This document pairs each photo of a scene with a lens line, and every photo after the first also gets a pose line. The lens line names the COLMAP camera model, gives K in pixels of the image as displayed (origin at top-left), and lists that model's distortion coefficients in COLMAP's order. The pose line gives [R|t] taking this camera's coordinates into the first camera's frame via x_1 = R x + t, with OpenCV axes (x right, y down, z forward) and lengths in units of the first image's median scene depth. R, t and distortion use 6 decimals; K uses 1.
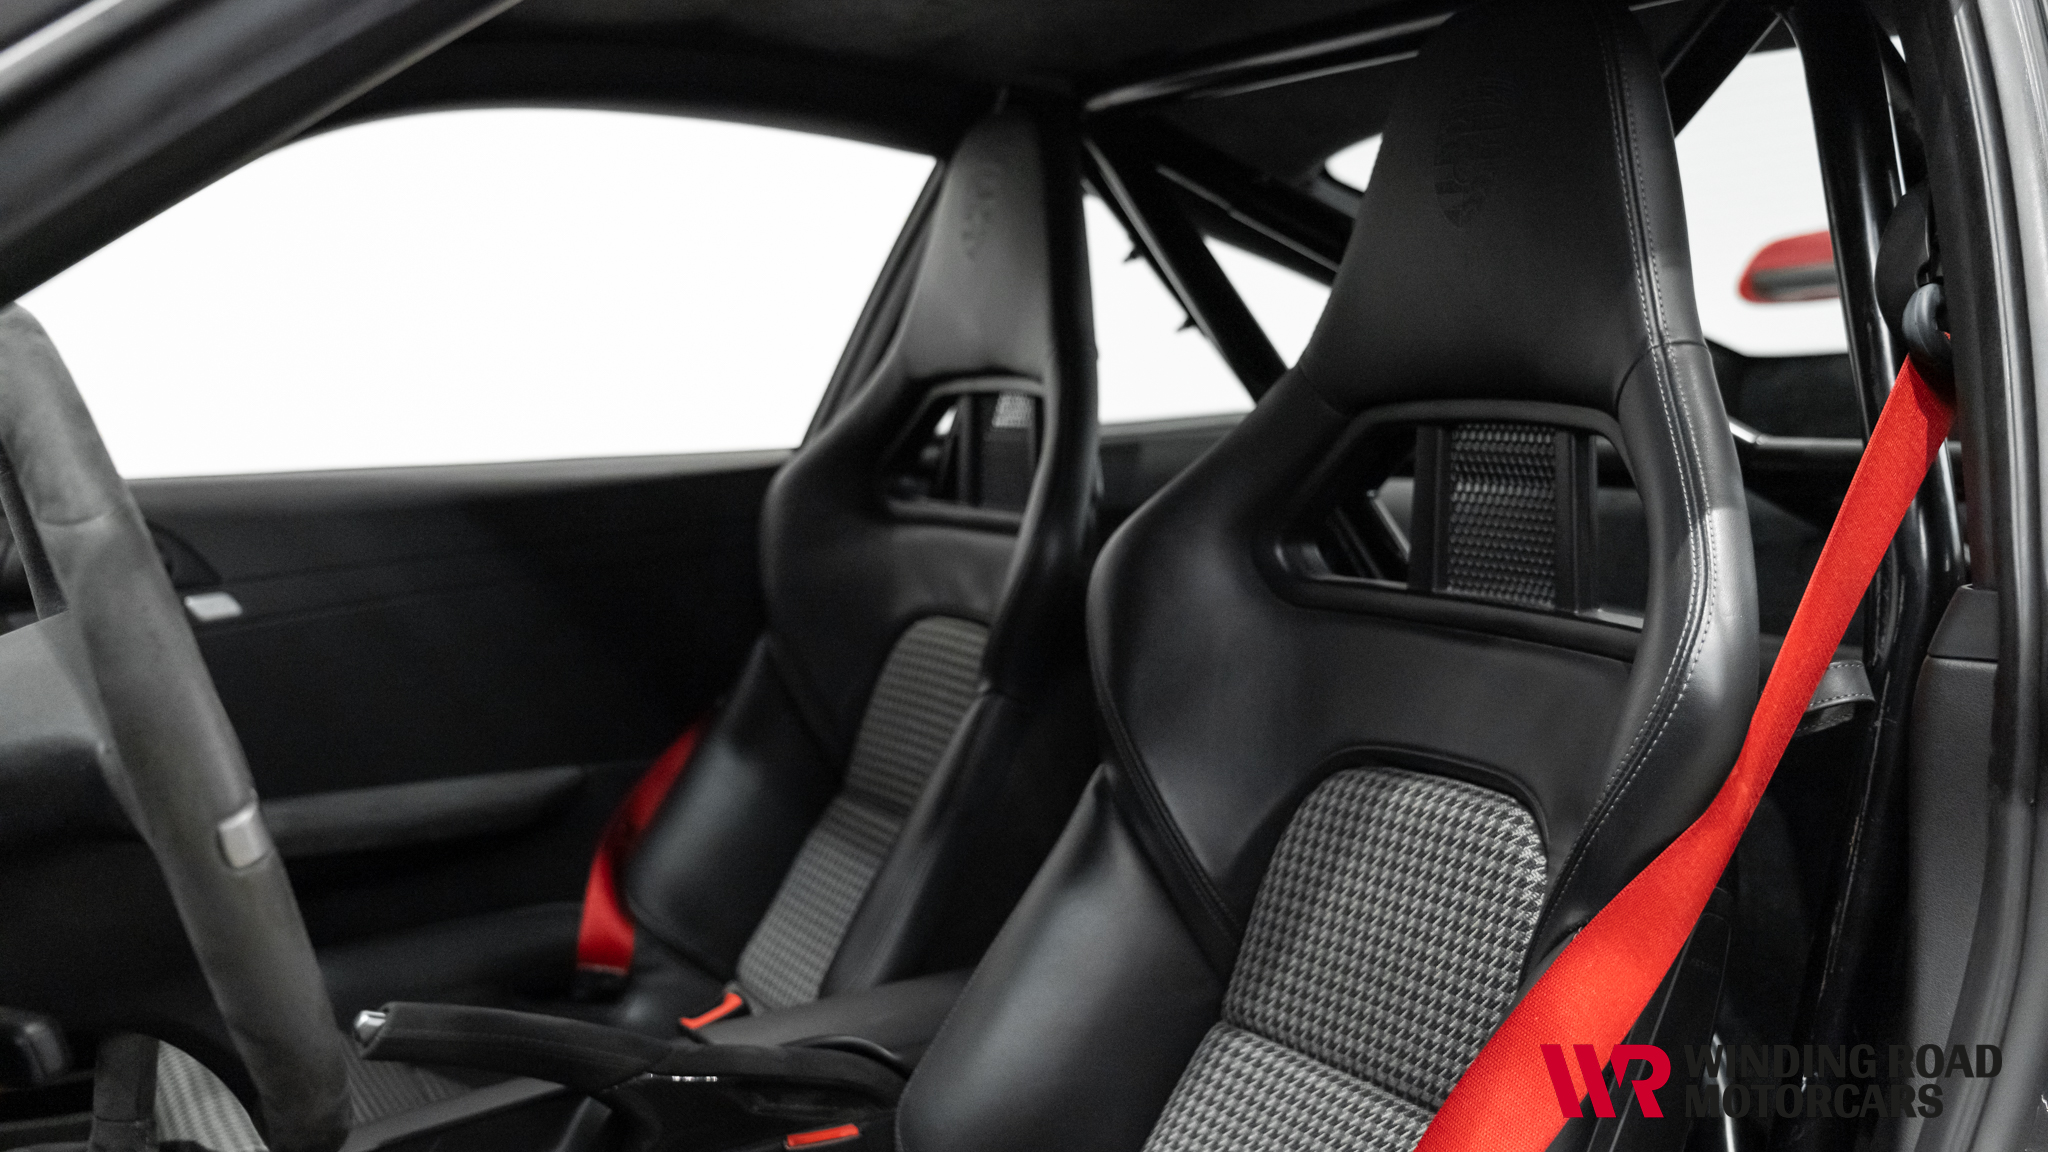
lens RADIAL K [[2116.3, 0, 1036.3], [0, 2116.3, 559.9], [0, 0, 1]] dist [0.009653, 0.000000]
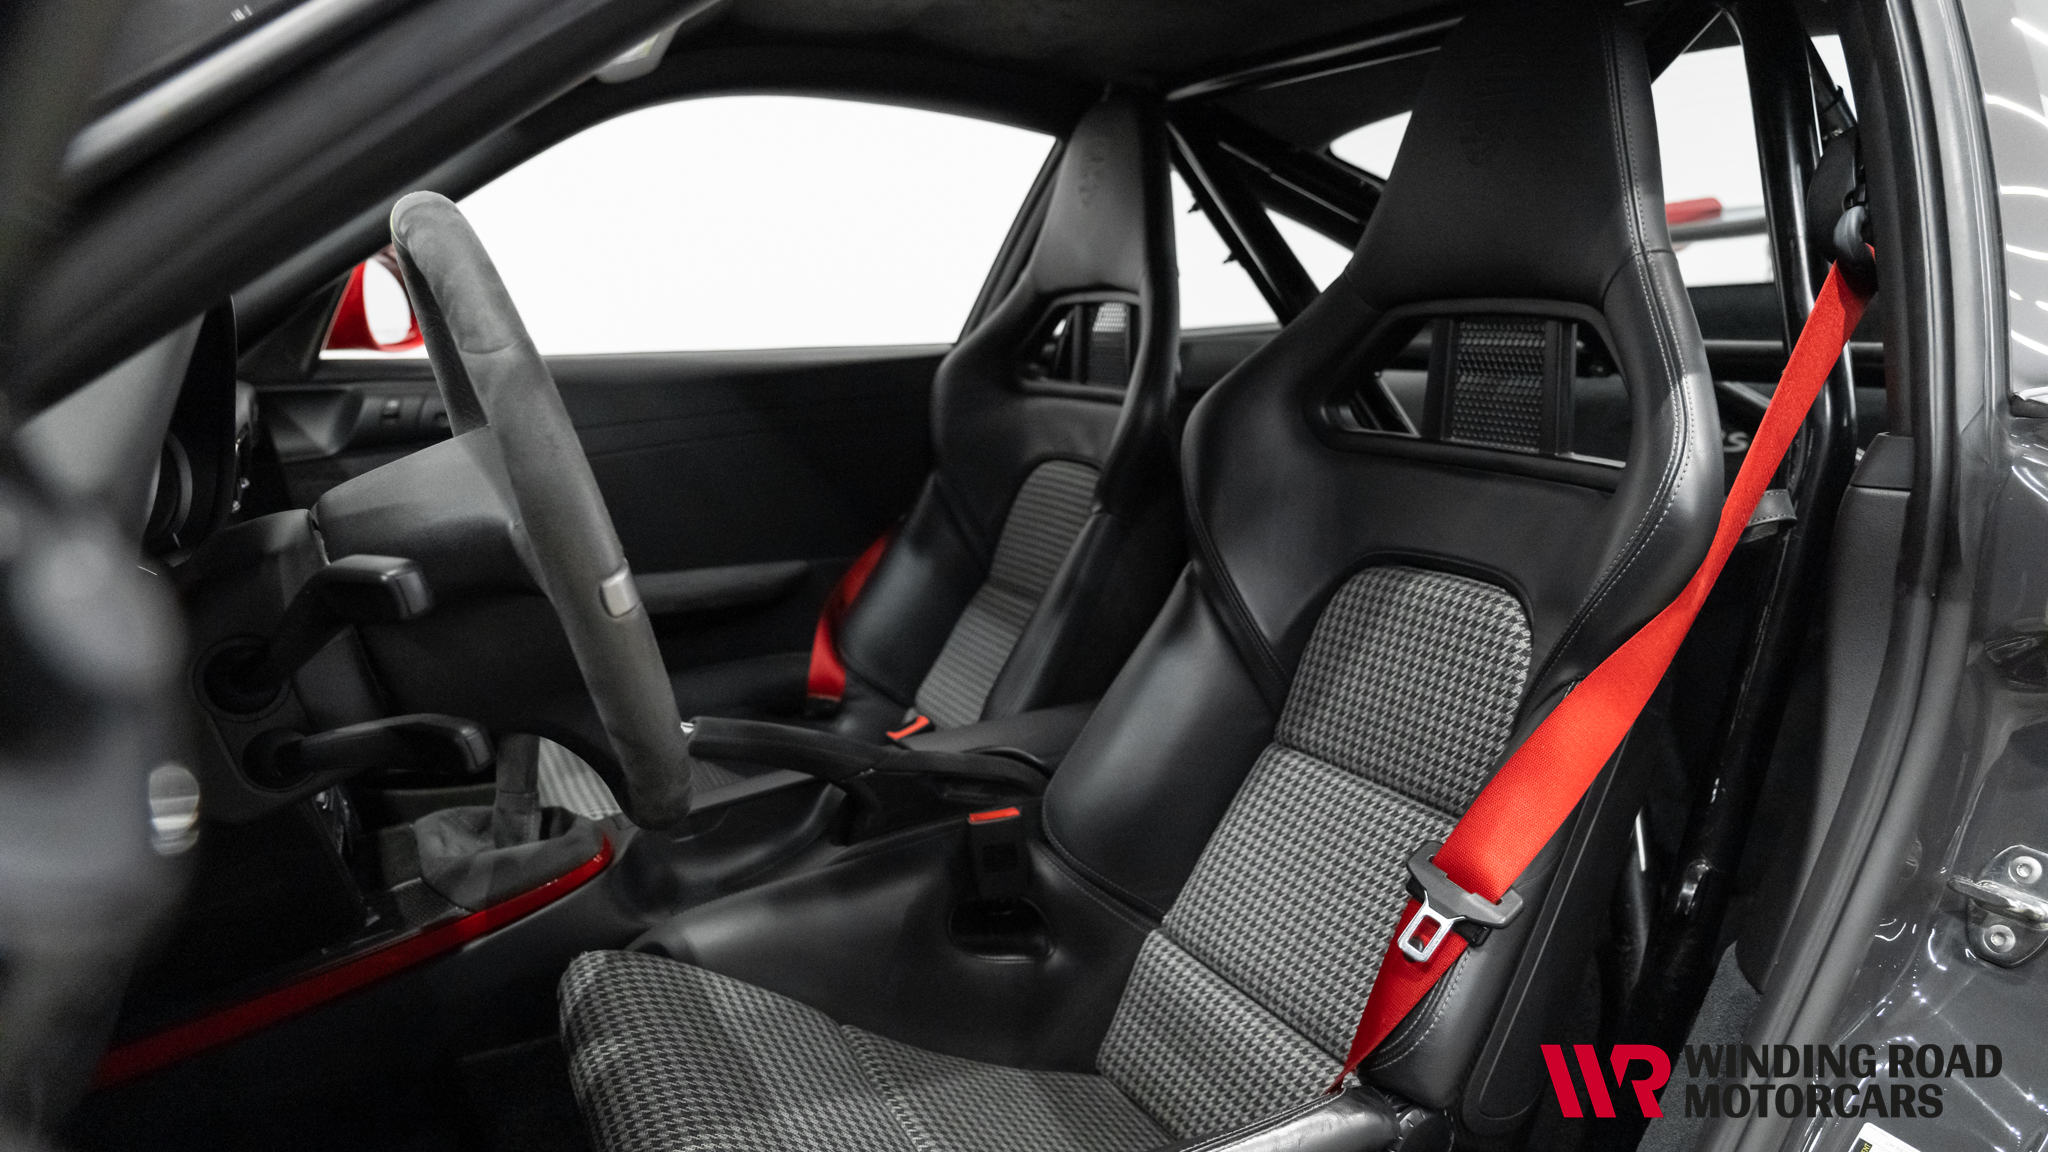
lens RADIAL K [[1381.1, 0, 1024.2], [0, 1381.1, 574.1], [0, 0, 1]] dist [-0.005797, -0.005055]
pose [[0.999264, 0.017891, -0.033926, -0.048670], [-0.014491, 0.995086, 0.097953, 0.016319], [0.035512, -0.097389, 0.994613, 0.079822]]
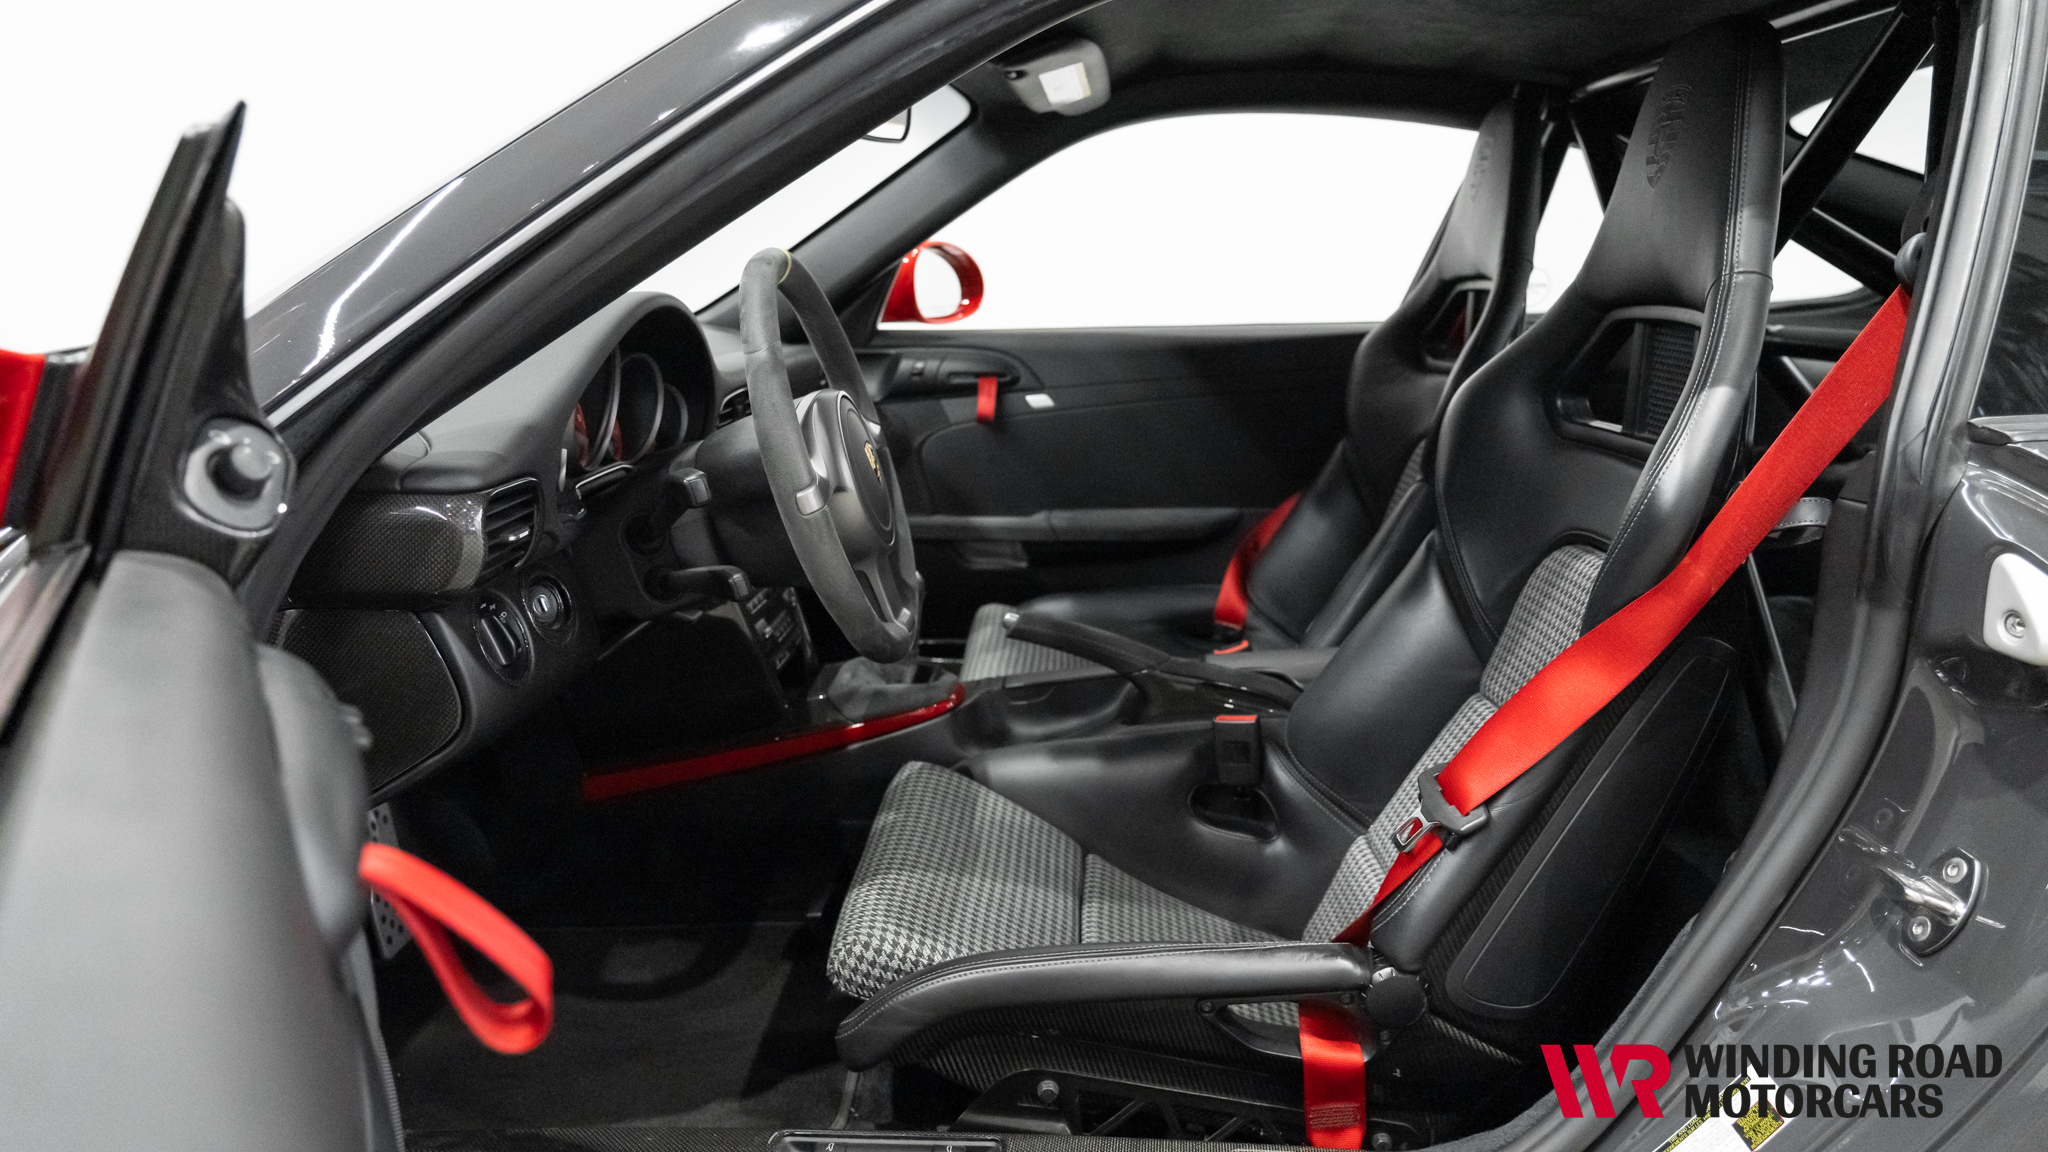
lens RADIAL K [[1381.1, 0, 1032.3], [0, 1381.1, 575.1], [0, 0, 1]] dist [-0.005797, -0.005055]
pose [[0.863885, 0.118685, -0.489506, 0.287482], [-0.051331, 0.987527, 0.148845, -0.009817], [0.501067, -0.103458, 0.859202, -0.065176]]
